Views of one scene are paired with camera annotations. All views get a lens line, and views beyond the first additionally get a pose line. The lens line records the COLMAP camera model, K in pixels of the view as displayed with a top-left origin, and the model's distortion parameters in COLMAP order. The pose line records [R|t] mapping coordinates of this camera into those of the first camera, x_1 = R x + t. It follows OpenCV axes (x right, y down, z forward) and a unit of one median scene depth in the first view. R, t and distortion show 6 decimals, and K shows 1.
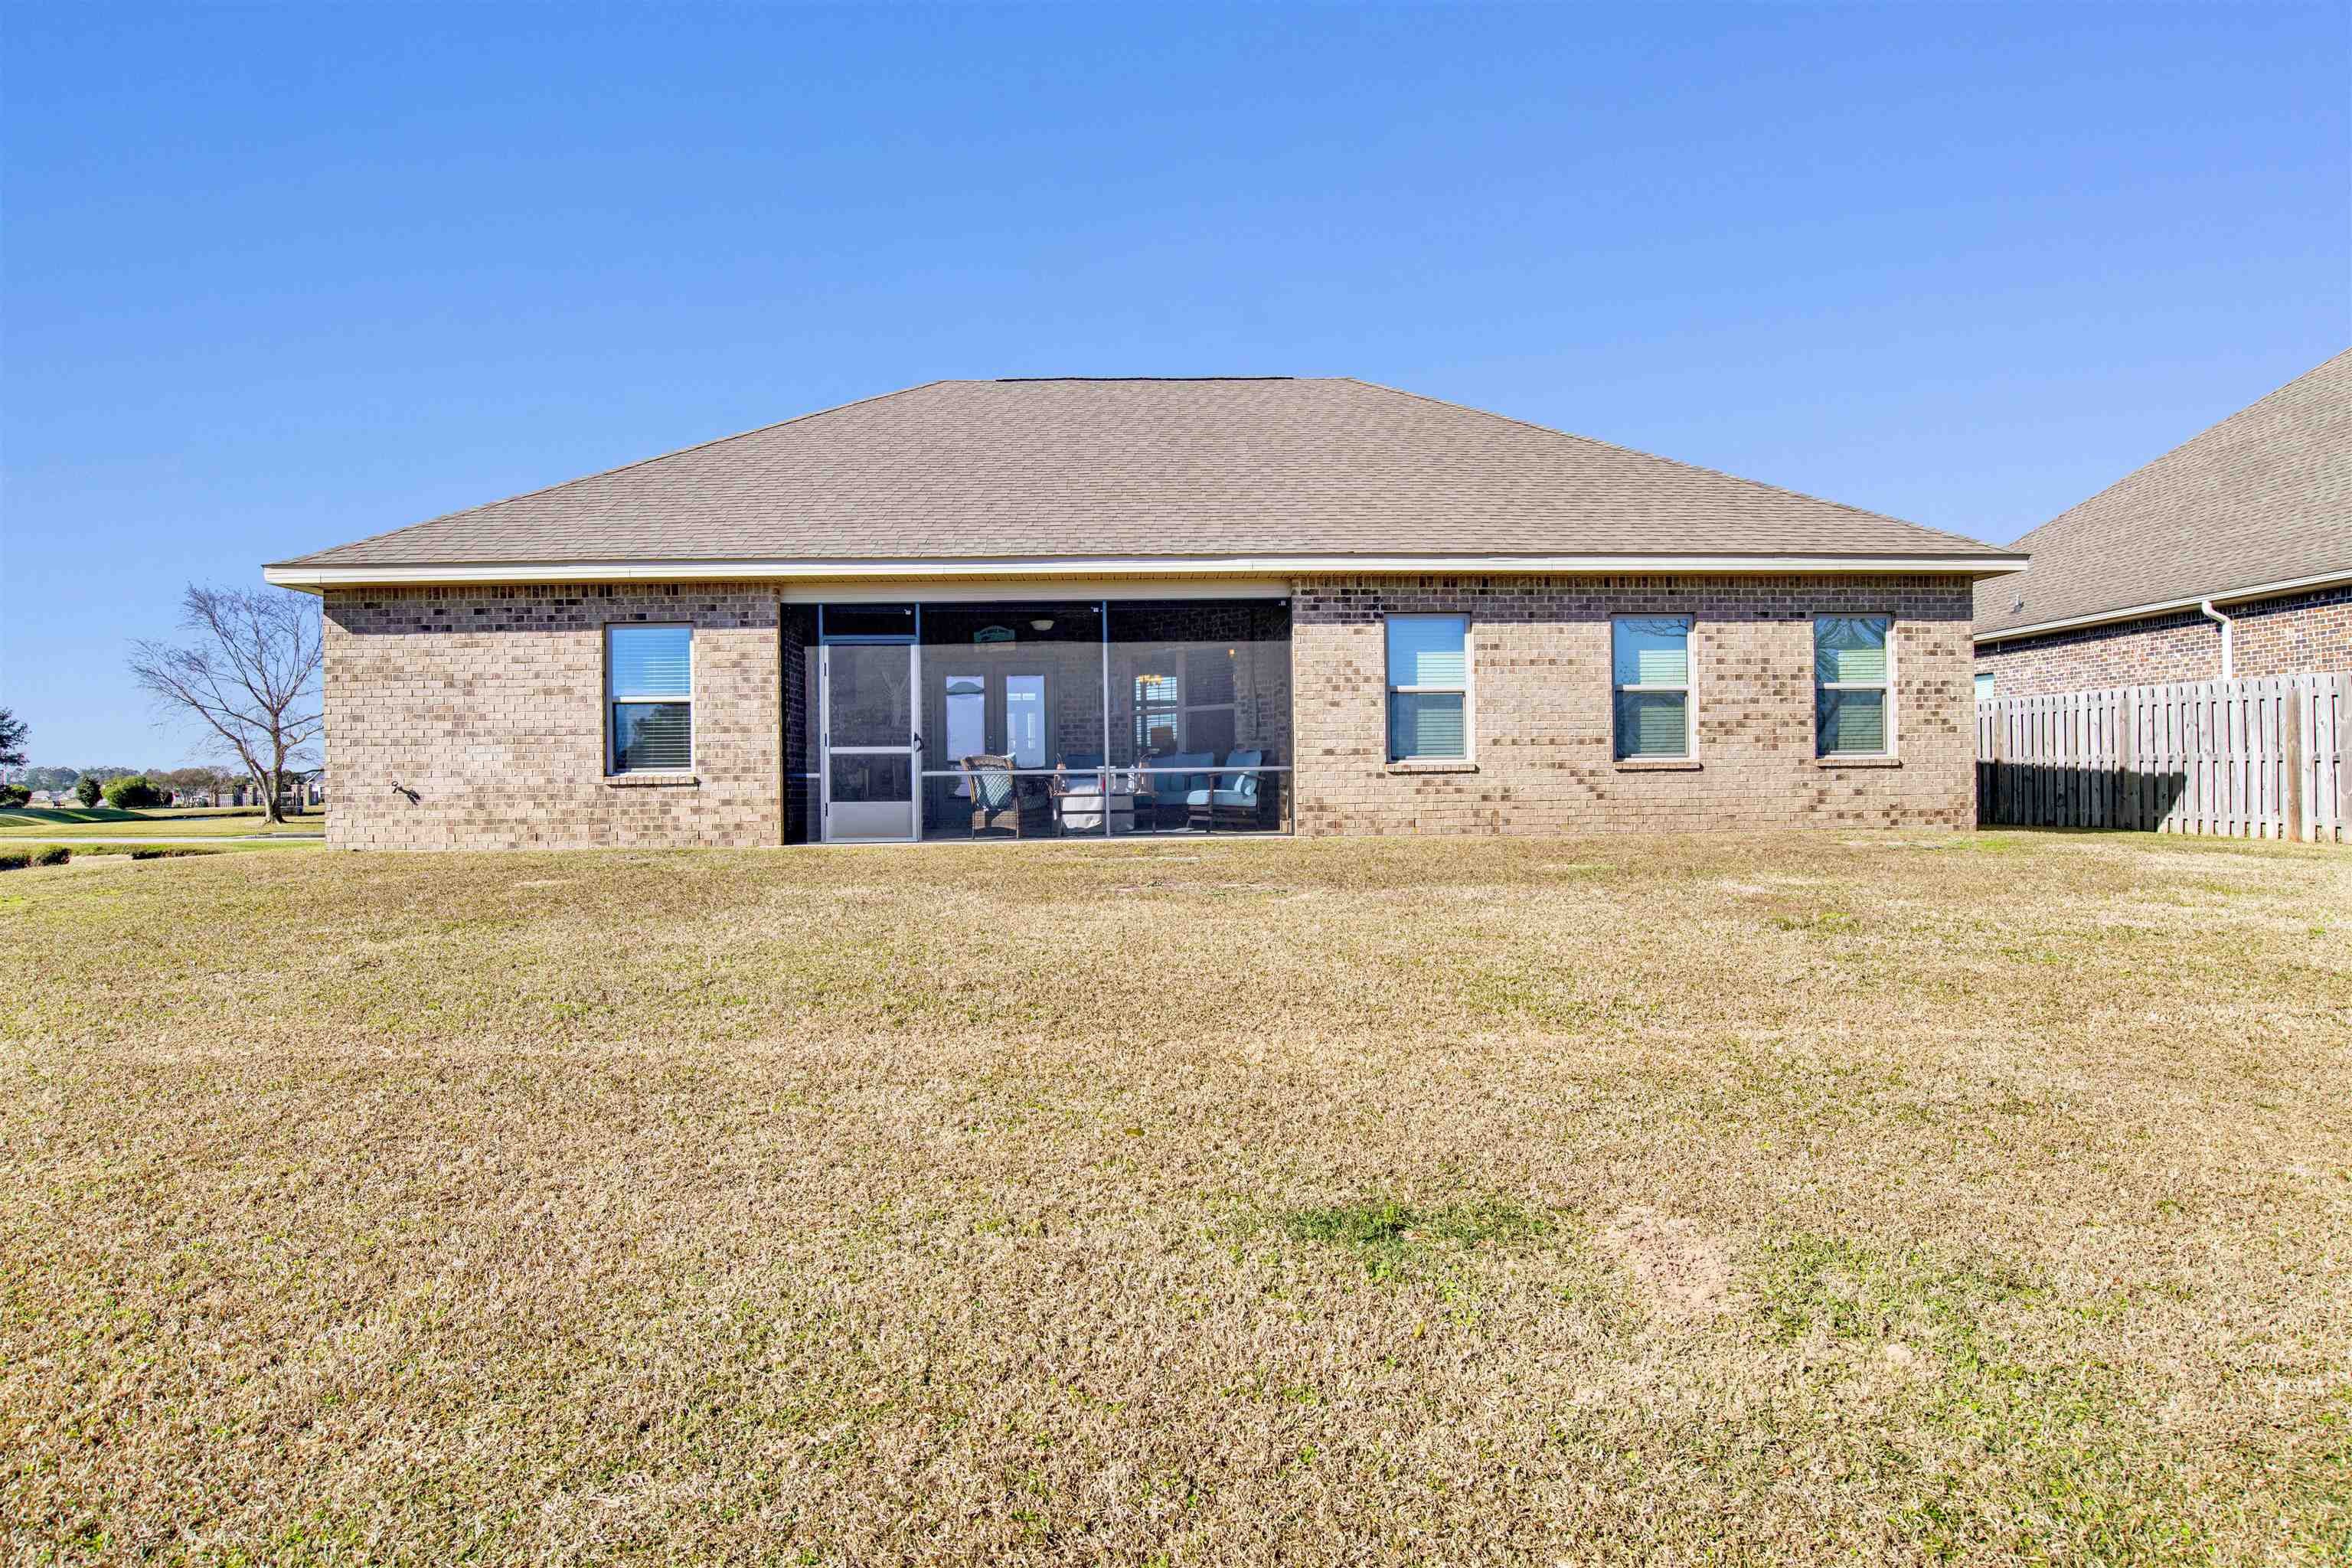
lens RADIAL K [[1285.3, 0, 1174.5], [0, 1285.3, 797.4], [0, 0, 1]] dist [-0.026517, 0.007955]
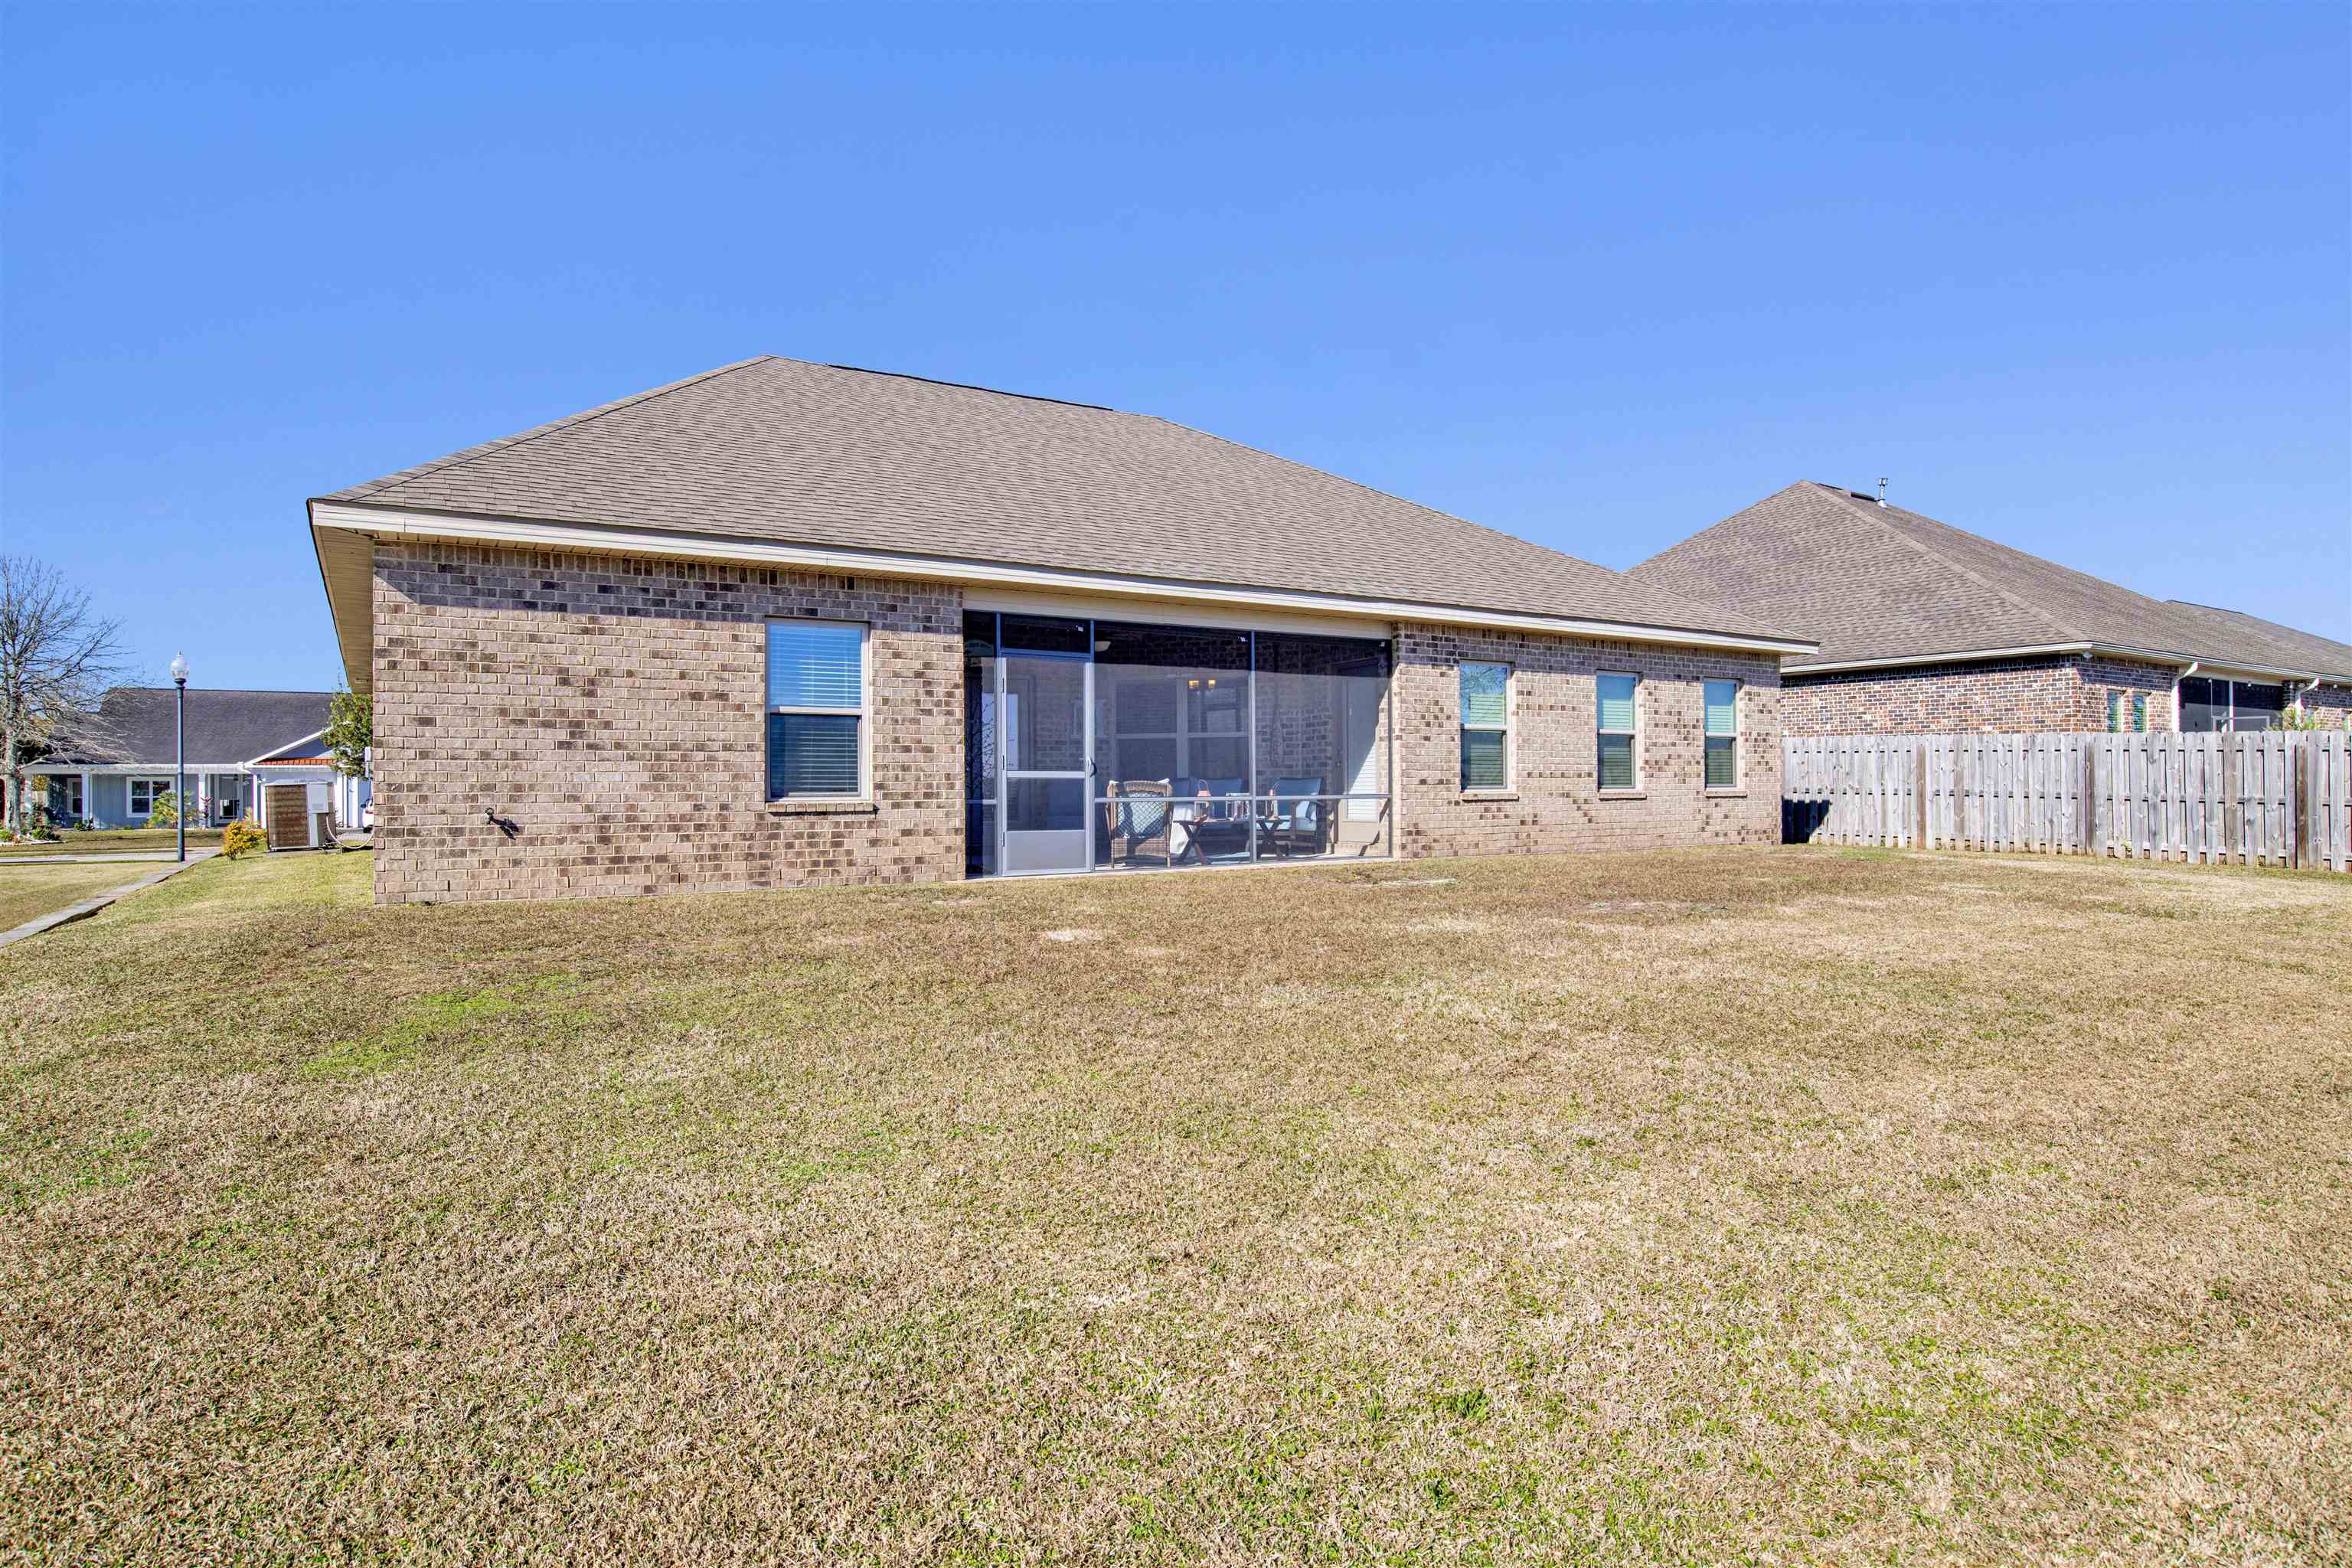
lens RADIAL K [[1285.3, 0, 1174.7], [0, 1285.3, 780.9], [0, 0, 1]] dist [-0.026517, 0.007955]
pose [[0.867584, 0.011231, 0.497164, -0.617835], [-0.002366, 0.999827, -0.018457, -0.015308], [-0.497285, 0.014837, 0.867460, 0.151884]]
